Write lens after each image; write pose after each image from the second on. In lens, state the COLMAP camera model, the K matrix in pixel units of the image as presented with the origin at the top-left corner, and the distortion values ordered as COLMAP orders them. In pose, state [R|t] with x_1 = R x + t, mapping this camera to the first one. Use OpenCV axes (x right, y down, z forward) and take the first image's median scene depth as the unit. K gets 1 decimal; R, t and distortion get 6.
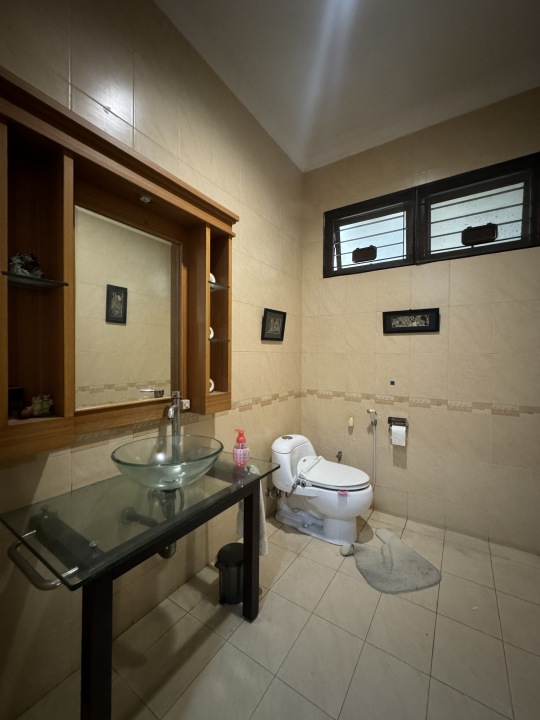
lens RADIAL K [[289.9, 0, 271.3], [0, 289.9, 360.1], [0, 0, 1]] dist [-0.007879, 0.000915]
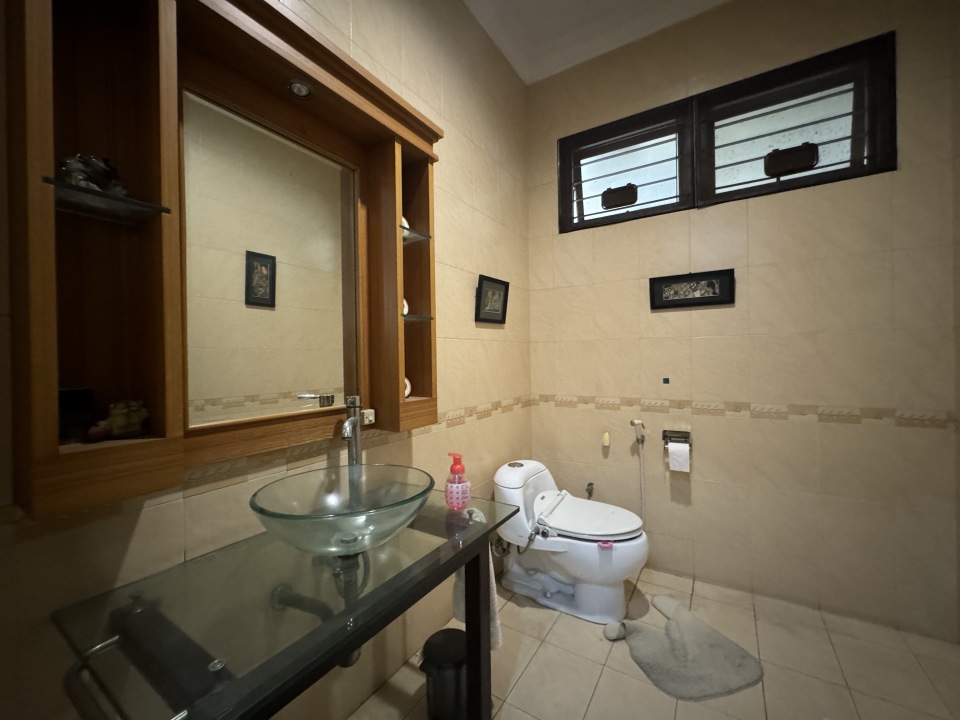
lens RADIAL K [[386.5, 0, 478.8], [0, 386.5, 358.0], [0, 0, 1]] dist [-0.007879, 0.000915]
pose [[0.999588, -0.023623, 0.016282, -0.049287], [0.023826, 0.999639, -0.012392, 0.031221], [-0.015983, 0.012775, 0.999791, 0.108427]]
